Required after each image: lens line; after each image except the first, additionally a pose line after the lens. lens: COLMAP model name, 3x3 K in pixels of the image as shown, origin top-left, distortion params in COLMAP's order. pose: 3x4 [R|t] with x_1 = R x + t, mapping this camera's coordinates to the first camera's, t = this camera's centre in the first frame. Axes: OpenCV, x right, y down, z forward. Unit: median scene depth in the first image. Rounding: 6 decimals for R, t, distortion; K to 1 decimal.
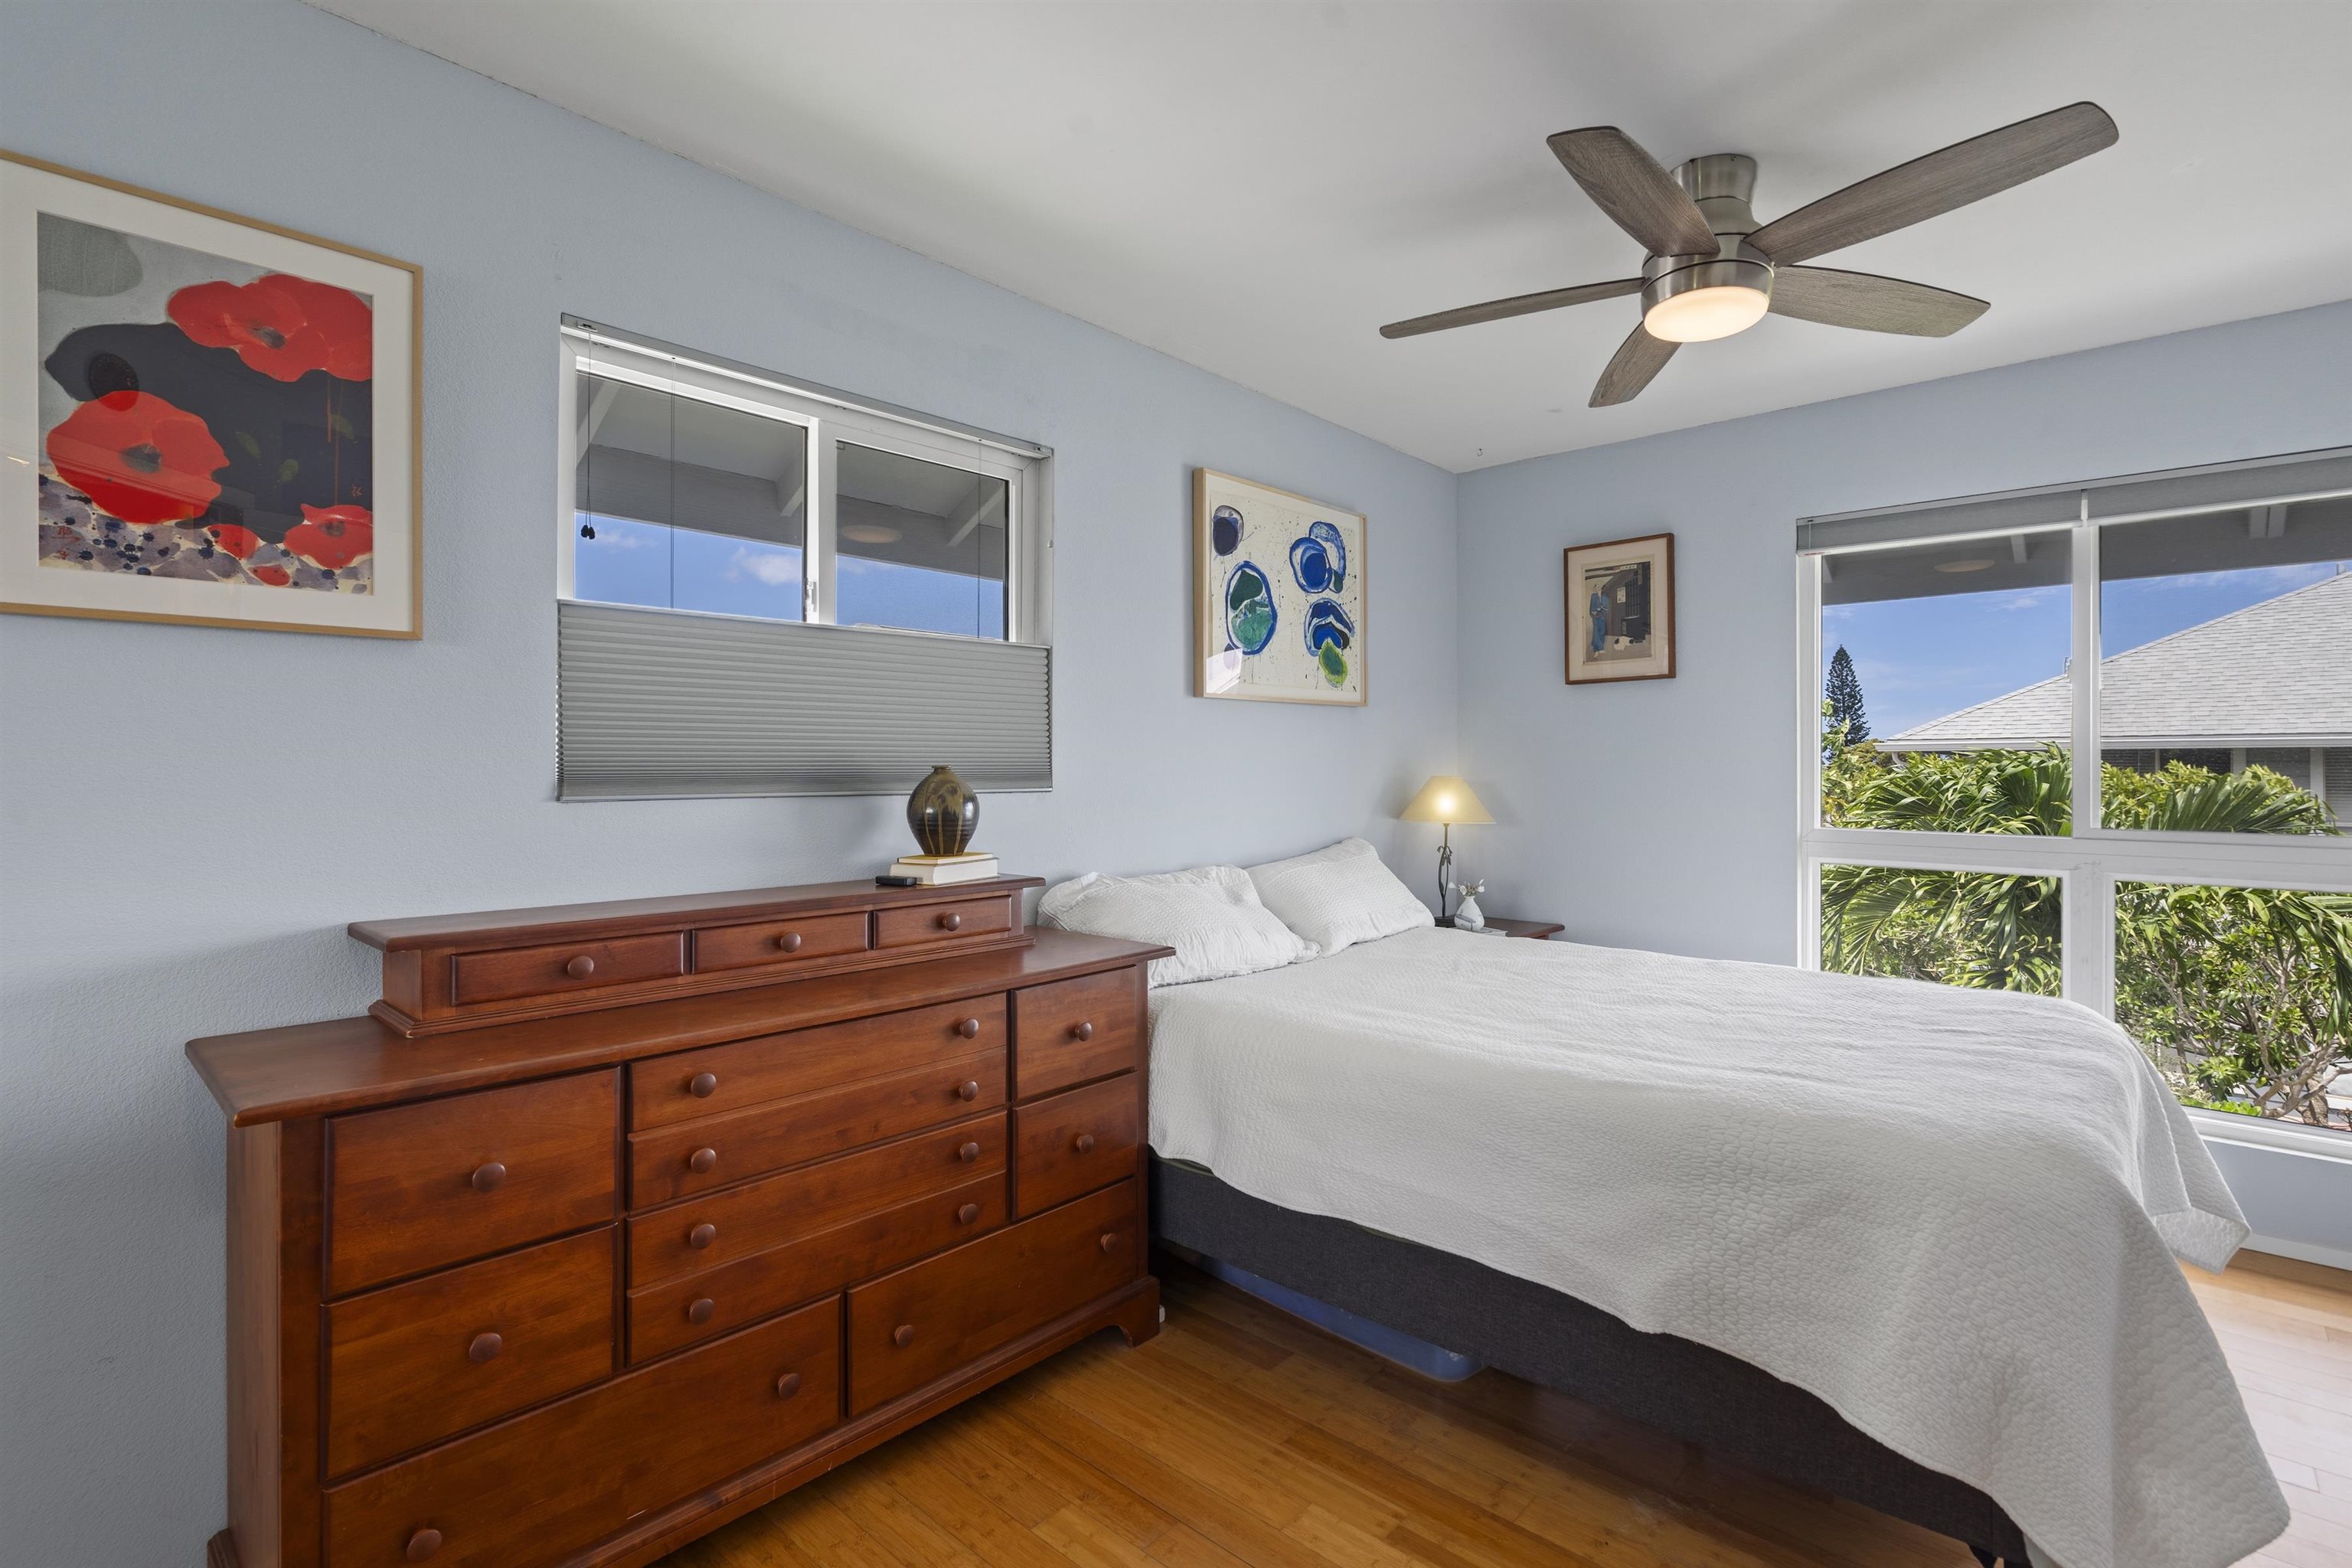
lens RADIAL K [[1099.8, 0, 1175.0], [0, 1099.8, 762.6], [0, 0, 1]] dist [-0.001760, -0.000260]
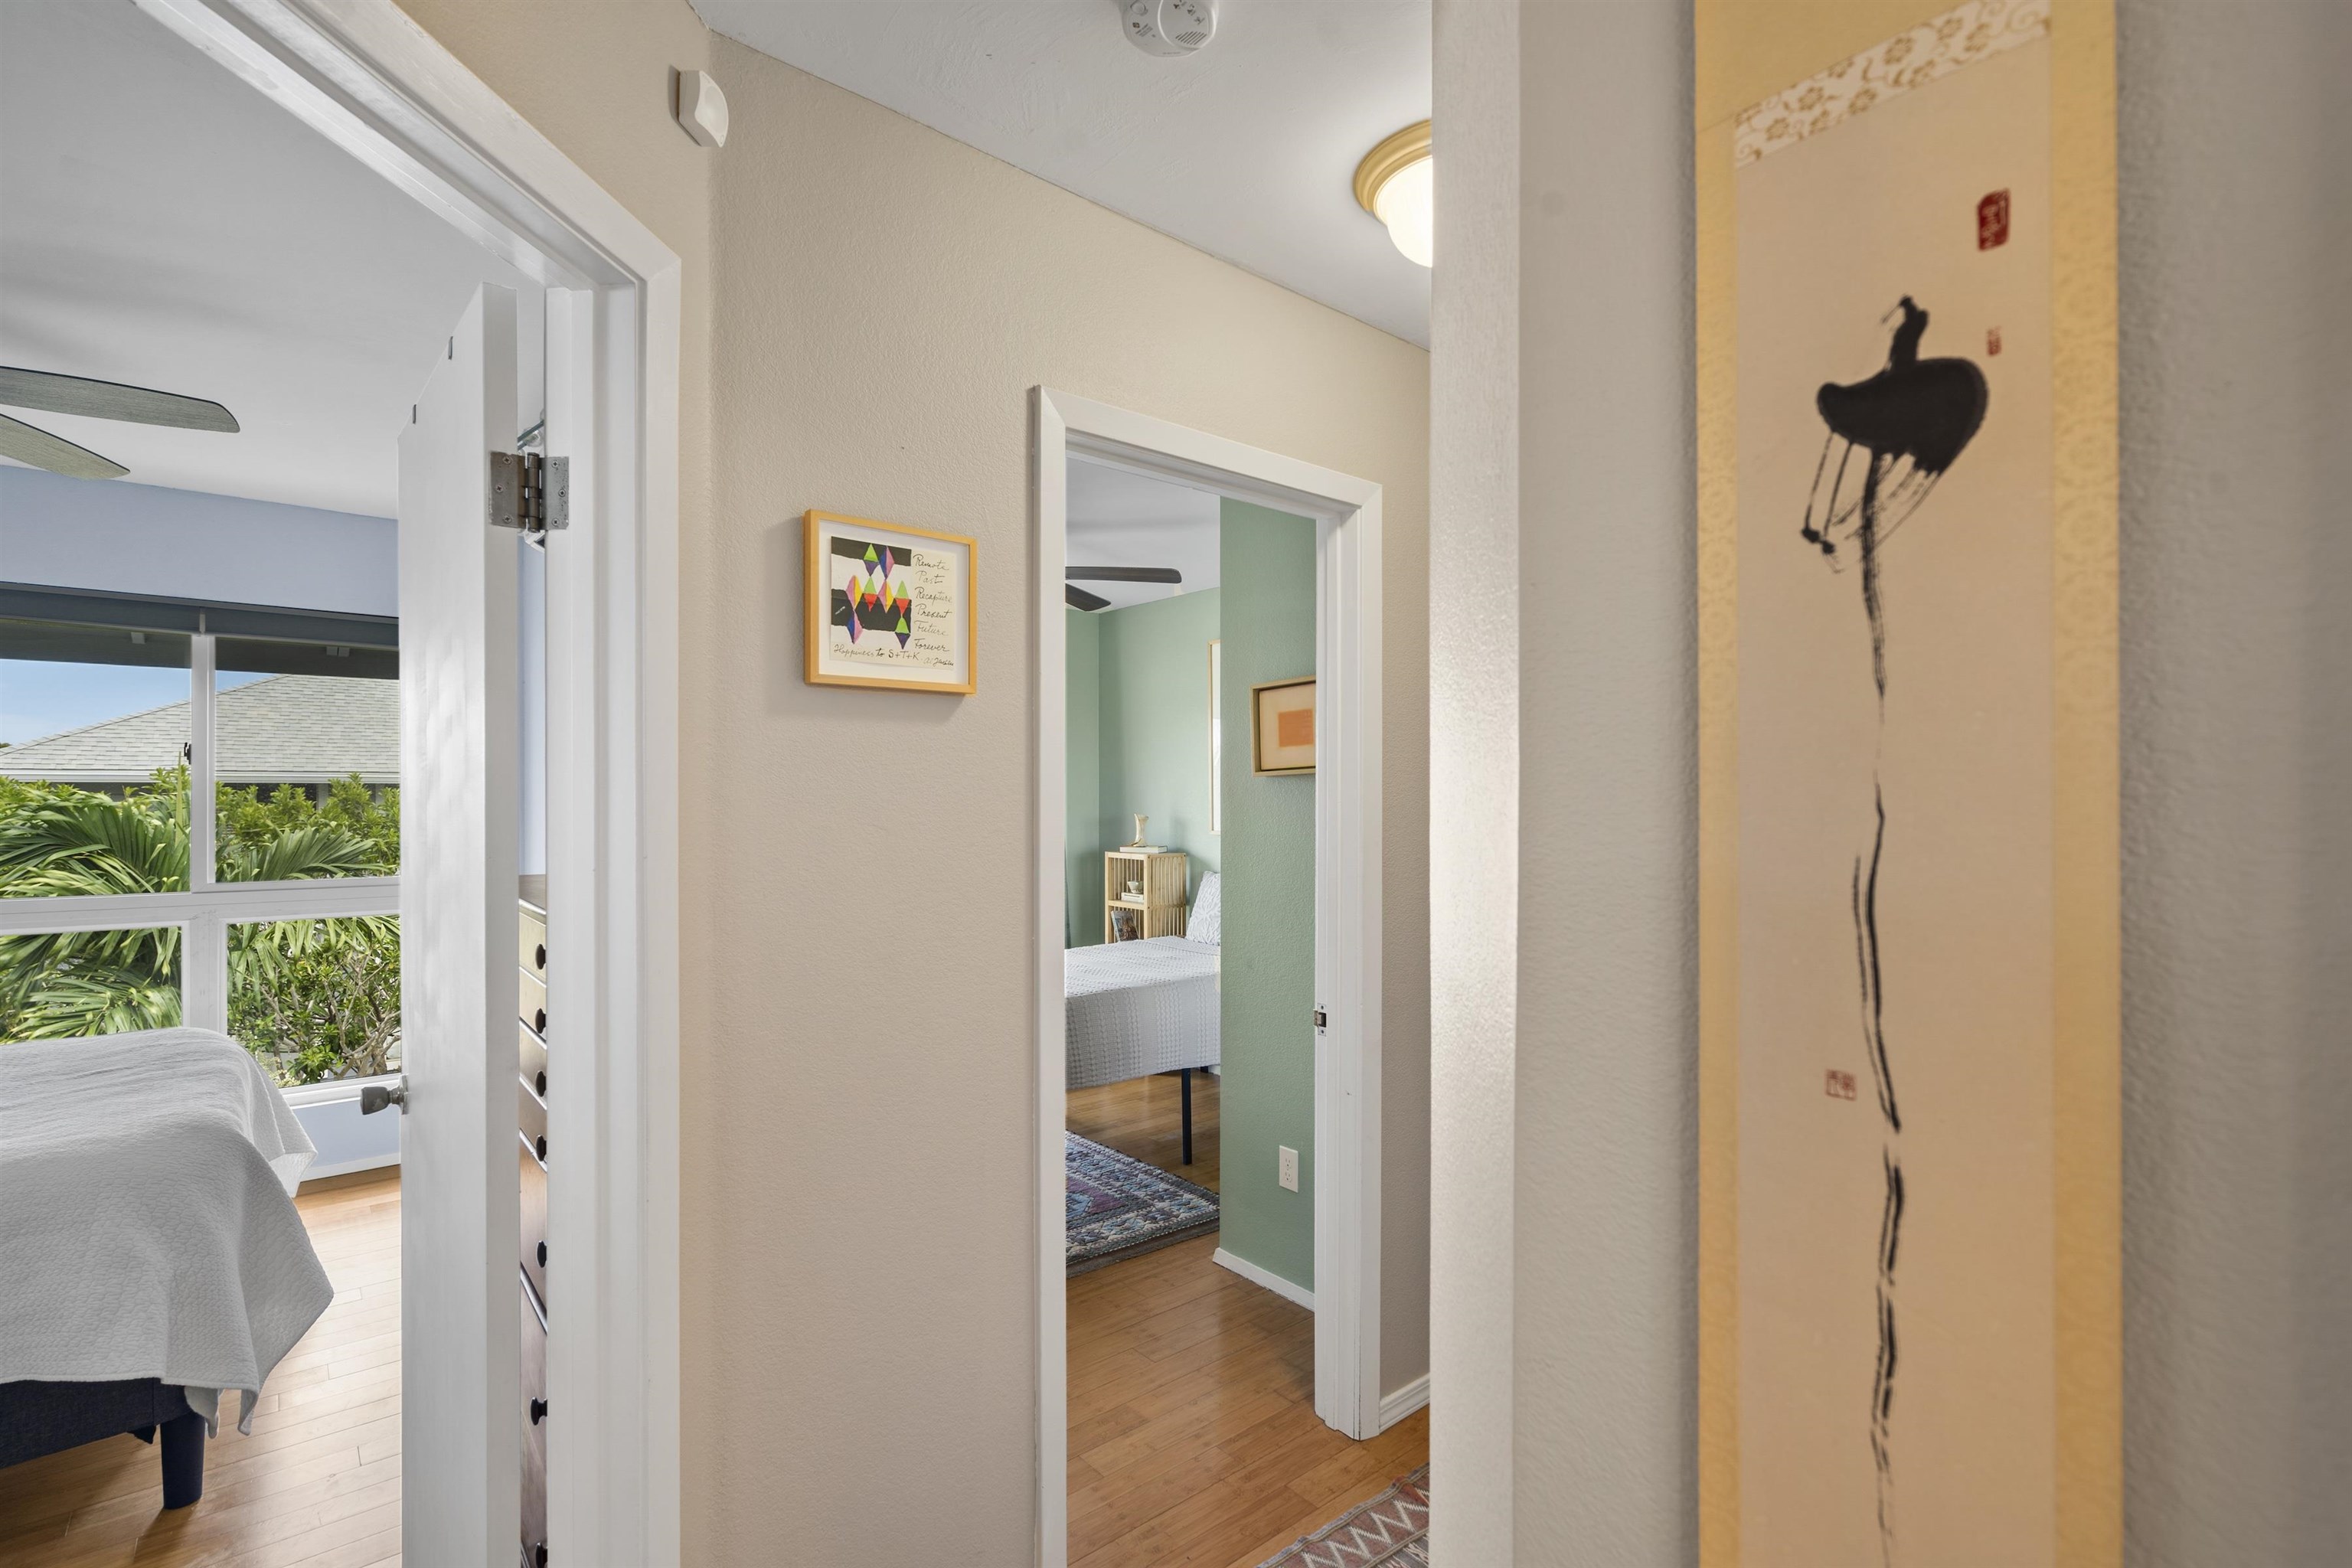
lens RADIAL K [[1074.6, 0, 1176.0], [0, 1074.6, 784.0], [0, 0, 1]] dist [-0.002892, 0.000601]
pose [[0.130064, 0.000570, 0.991505, -2.120500], [0.000155, 1.000000, -0.000596, -0.504604], [-0.991506, 0.000231, 0.130064, -2.275784]]
